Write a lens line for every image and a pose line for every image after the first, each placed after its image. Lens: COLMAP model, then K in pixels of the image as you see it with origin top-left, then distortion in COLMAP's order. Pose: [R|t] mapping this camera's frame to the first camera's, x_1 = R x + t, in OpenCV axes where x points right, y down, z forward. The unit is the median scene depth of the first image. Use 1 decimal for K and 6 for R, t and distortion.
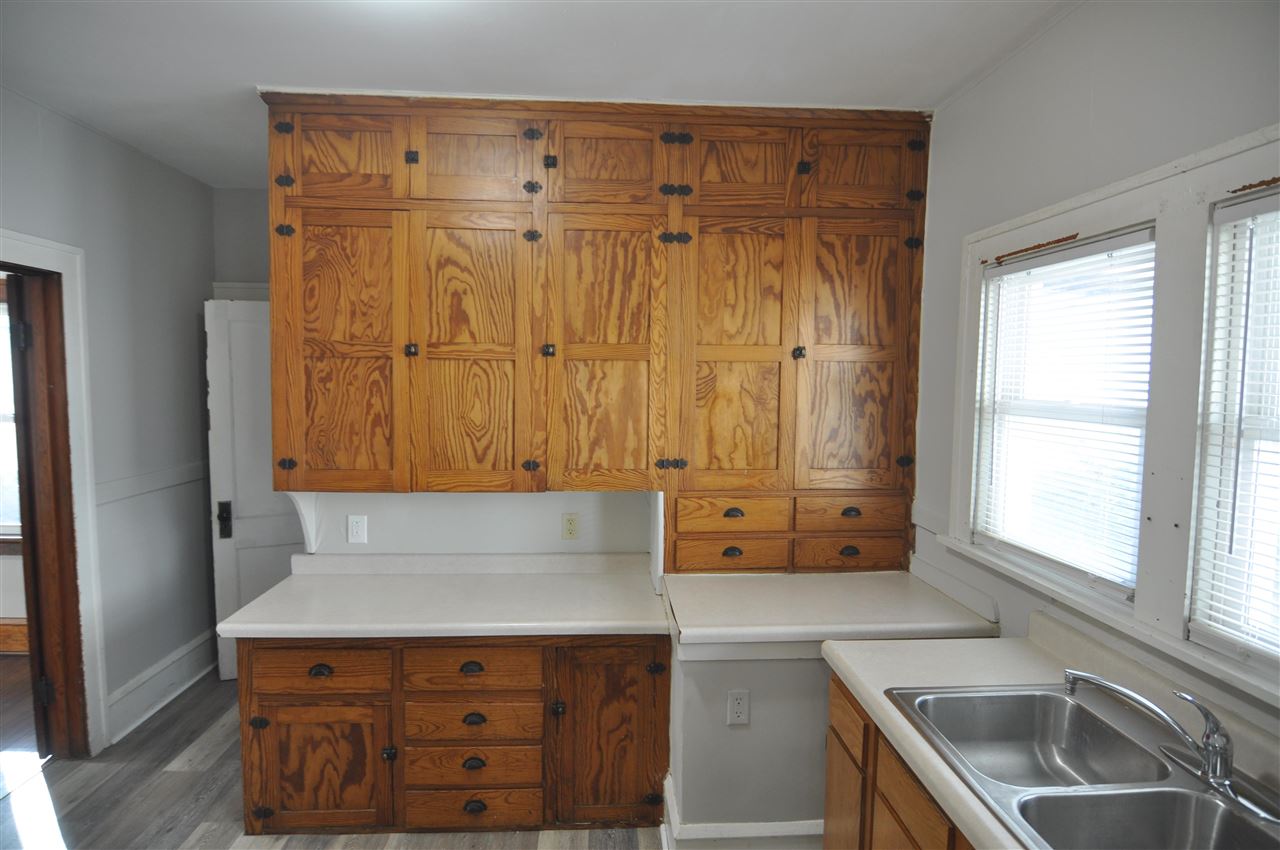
lens RADIAL K [[683.8, 0, 640.0], [0, 683.8, 425.0], [0, 0, 1]] dist [-0.001575, -0.016106]
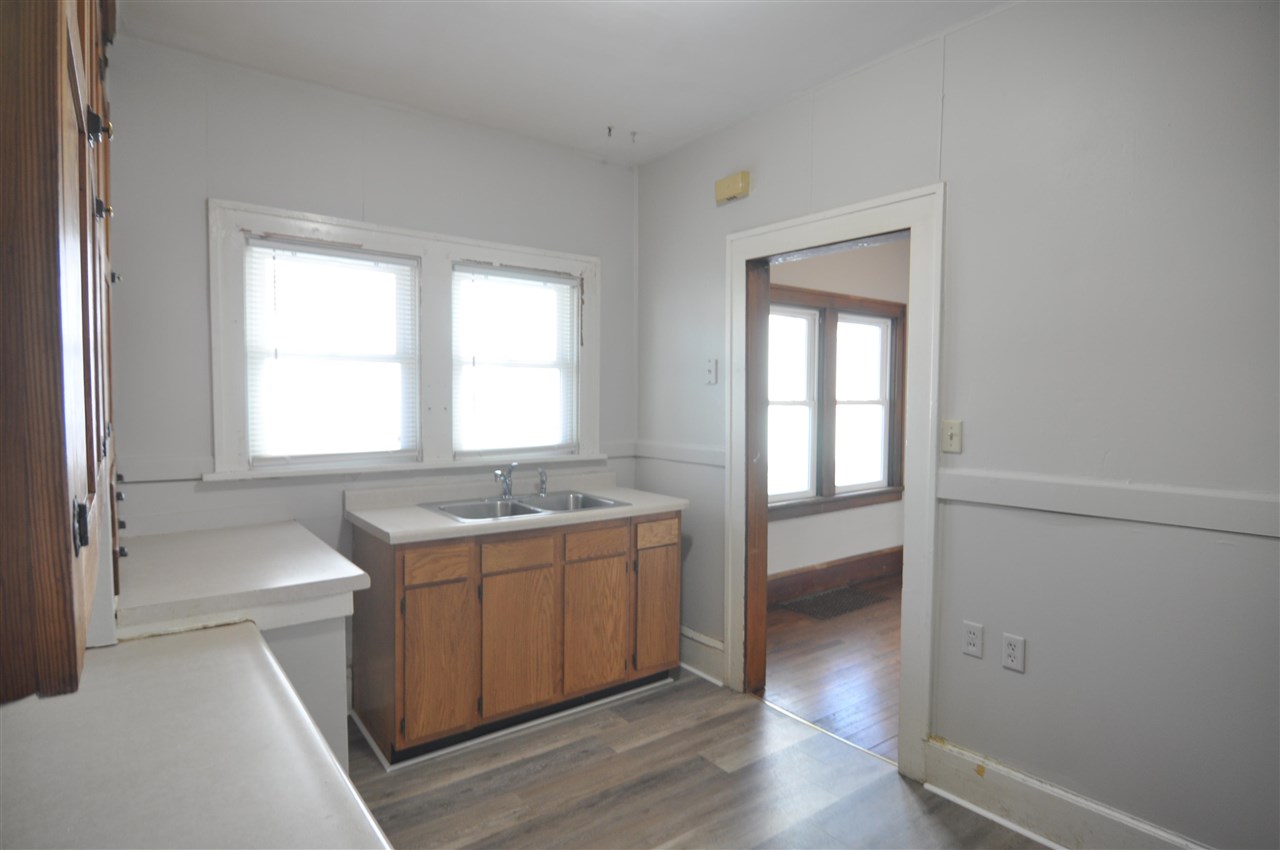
lens RADIAL K [[683.8, 0, 640.0], [0, 683.8, 425.0], [0, 0, 1]] dist [-0.001575, -0.016106]
pose [[-0.555260, -0.045803, 0.830415, -1.030241], [0.052007, 0.994616, 0.089634, 0.032727], [-0.830049, 0.092957, -0.549888, 1.293611]]
